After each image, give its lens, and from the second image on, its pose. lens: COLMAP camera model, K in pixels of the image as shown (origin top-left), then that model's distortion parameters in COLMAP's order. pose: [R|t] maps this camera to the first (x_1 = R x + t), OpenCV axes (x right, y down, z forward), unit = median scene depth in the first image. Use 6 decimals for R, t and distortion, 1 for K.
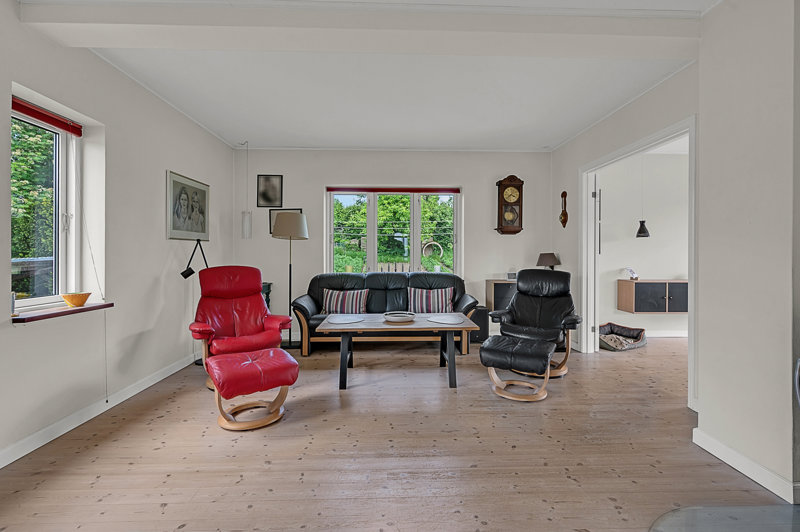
lens RADIAL K [[352.8, 0, 406.7], [0, 352.8, 254.3], [0, 0, 1]] dist [0.000375, 0.000158]
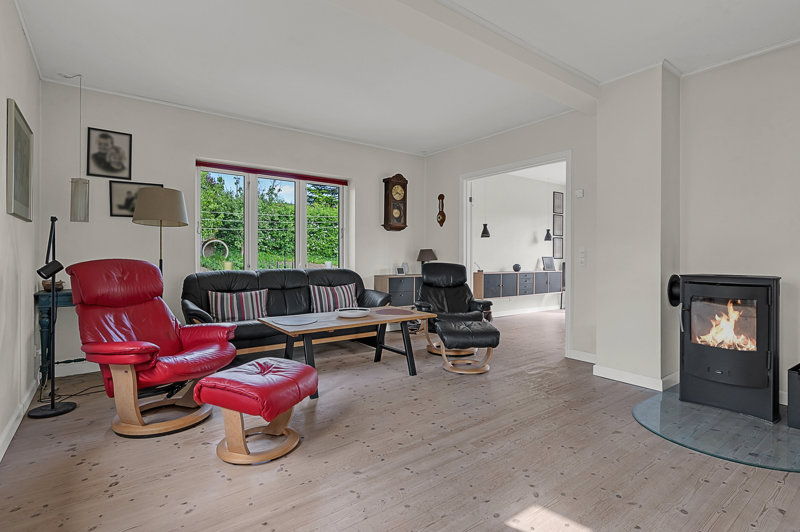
lens RADIAL K [[384.8, 0, 399.3], [0, 384.8, 259.4], [0, 0, 1]] dist [0.003075, -0.000254]
pose [[0.828904, -0.002748, 0.559384, -0.346845], [-0.002010, 0.999967, 0.007890, 0.019249], [-0.559387, -0.007665, 0.828871, 0.059575]]
